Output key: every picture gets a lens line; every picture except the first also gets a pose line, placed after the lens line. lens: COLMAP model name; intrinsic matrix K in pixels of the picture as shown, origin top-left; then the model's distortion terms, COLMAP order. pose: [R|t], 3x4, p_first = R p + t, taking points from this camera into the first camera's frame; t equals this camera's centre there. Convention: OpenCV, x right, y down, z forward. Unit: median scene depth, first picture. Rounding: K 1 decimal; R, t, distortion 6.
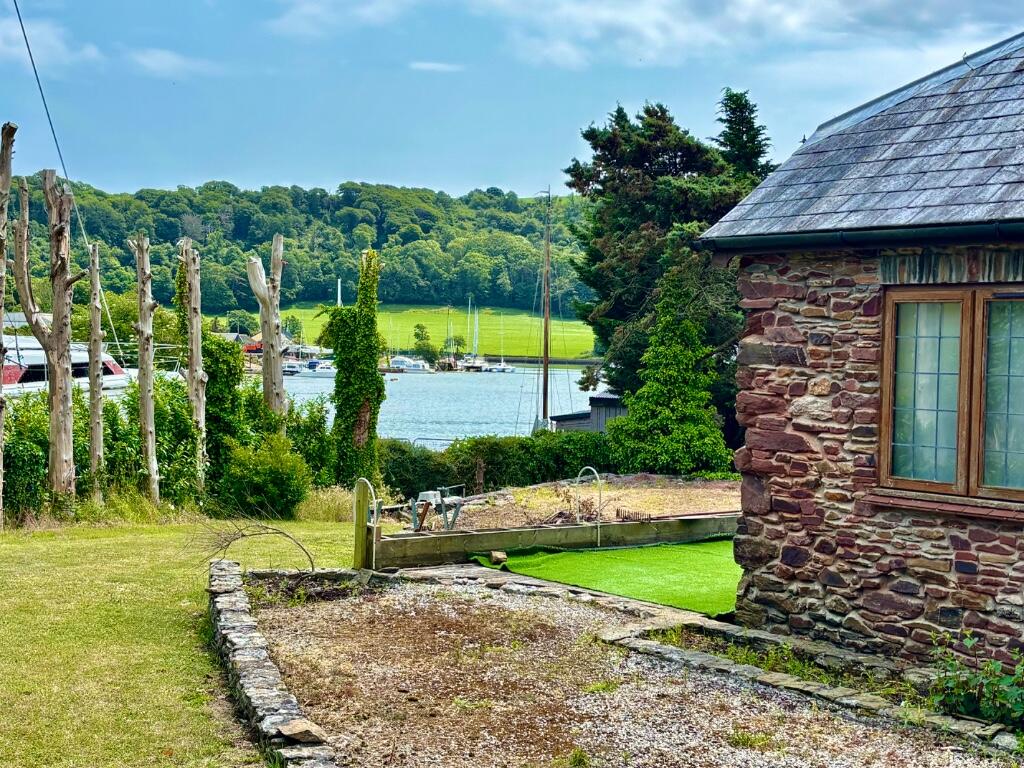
lens RADIAL K [[1493.2, 0, 516.0], [0, 1493.2, 386.9], [0, 0, 1]] dist [0.144896, 0.000000]
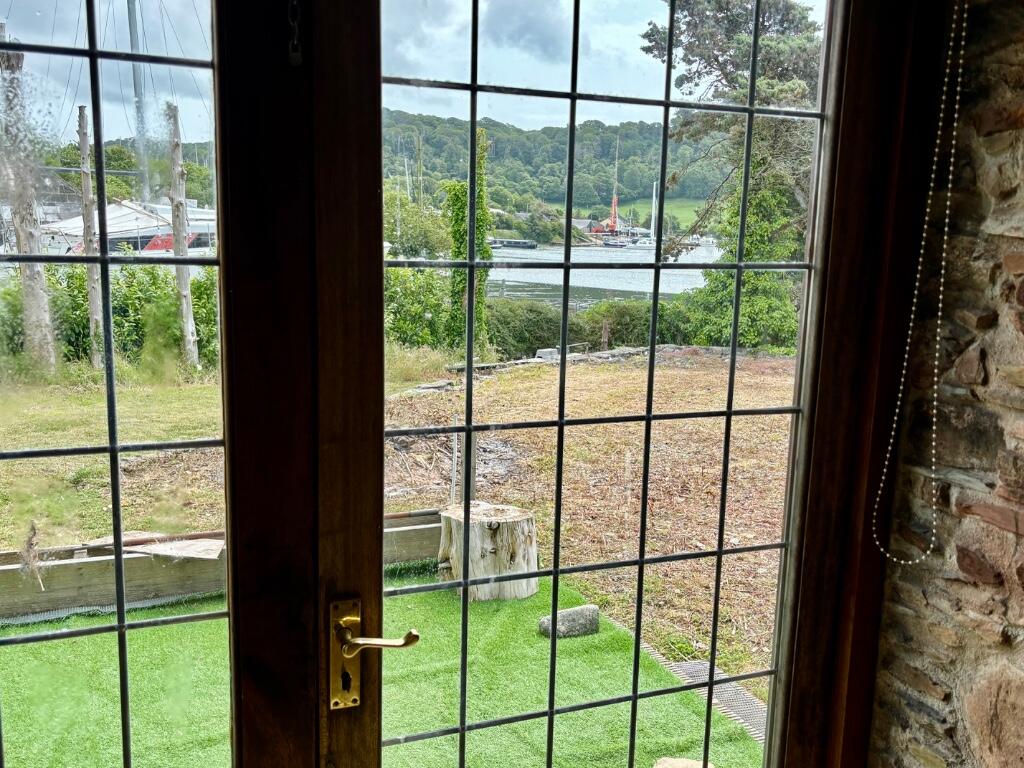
lens RADIAL K [[939.5, 0, 513.3], [0, 939.5, 387.6], [0, 0, 1]] dist [0.060429, 0.000000]
pose [[0.959017, 0.050256, -0.278857, 0.128999], [-0.011029, 0.990020, 0.140494, -0.001757], [0.283135, -0.131661, 0.950000, 0.332343]]
